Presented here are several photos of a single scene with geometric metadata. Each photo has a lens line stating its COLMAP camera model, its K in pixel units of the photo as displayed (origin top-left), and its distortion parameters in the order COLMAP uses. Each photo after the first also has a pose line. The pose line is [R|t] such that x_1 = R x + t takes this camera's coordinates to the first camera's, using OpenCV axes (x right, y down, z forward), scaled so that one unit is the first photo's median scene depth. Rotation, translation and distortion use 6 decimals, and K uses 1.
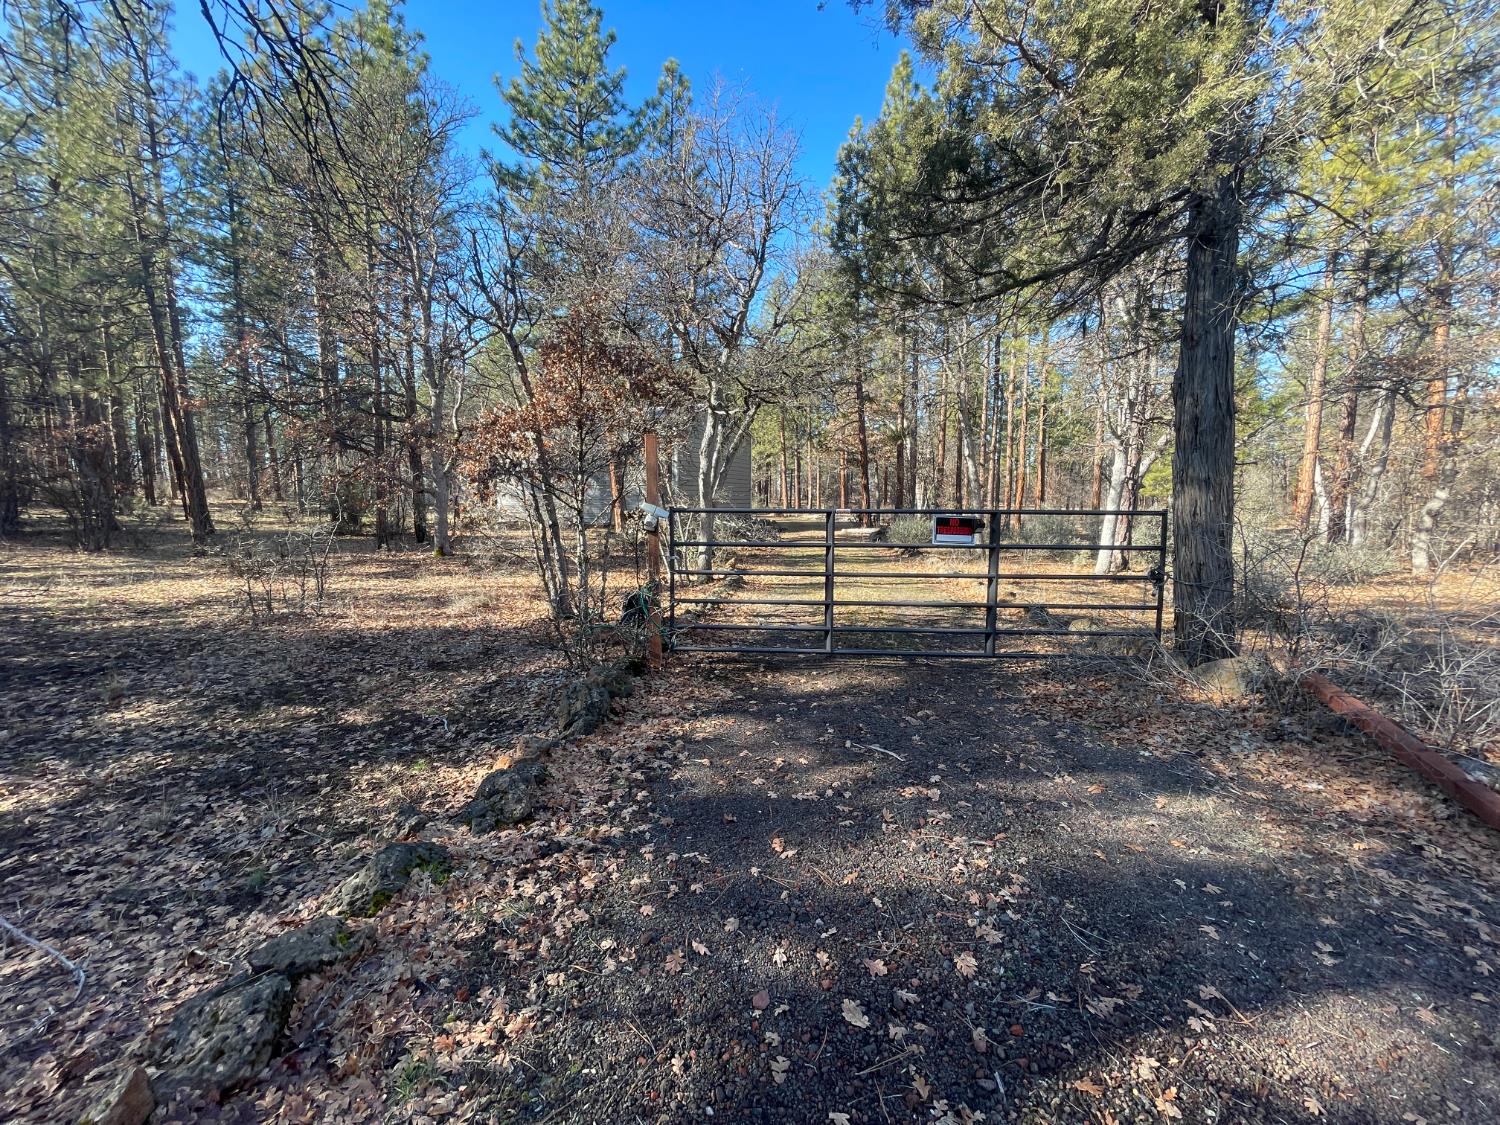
lens RADIAL K [[605.5, 0, 747.9], [0, 605.5, 564.9], [0, 0, 1]] dist [-0.003170, 0.000221]
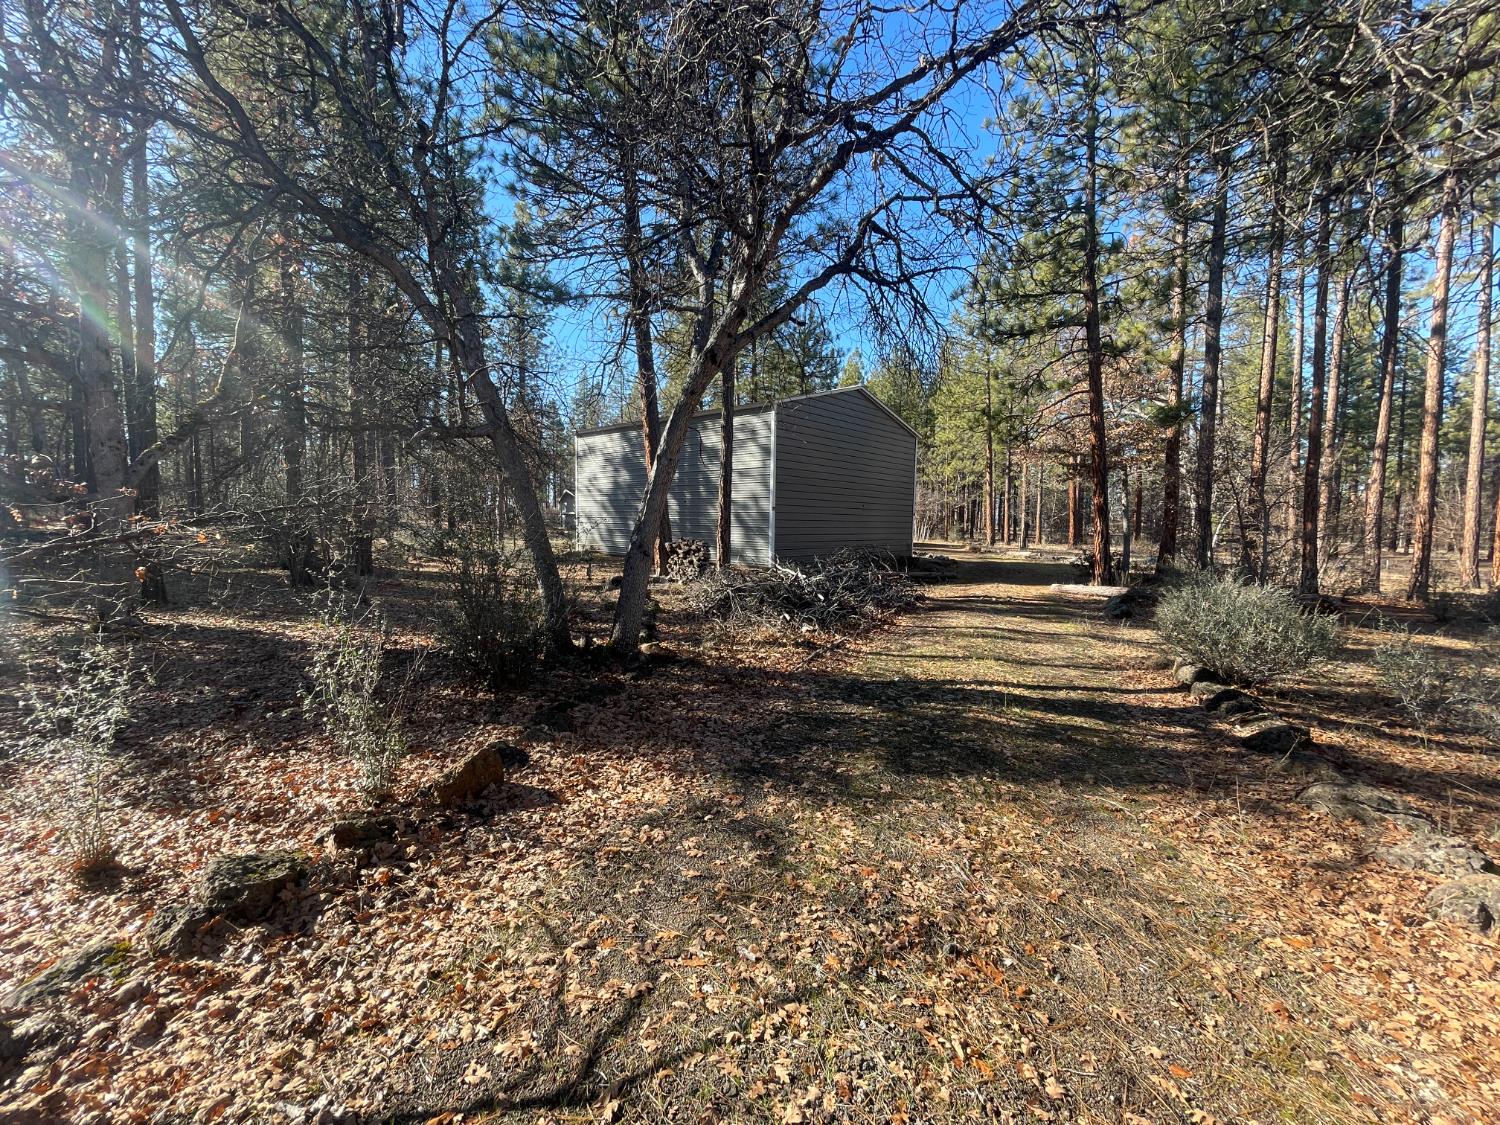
lens RADIAL K [[605.5, 0, 751.5], [0, 605.5, 555.2], [0, 0, 1]] dist [-0.003170, 0.000221]
pose [[0.943821, 0.038070, -0.328256, 0.074969], [-0.056128, 0.997377, -0.045713, -0.044682], [0.325654, 0.061569, 0.943482, 0.373854]]
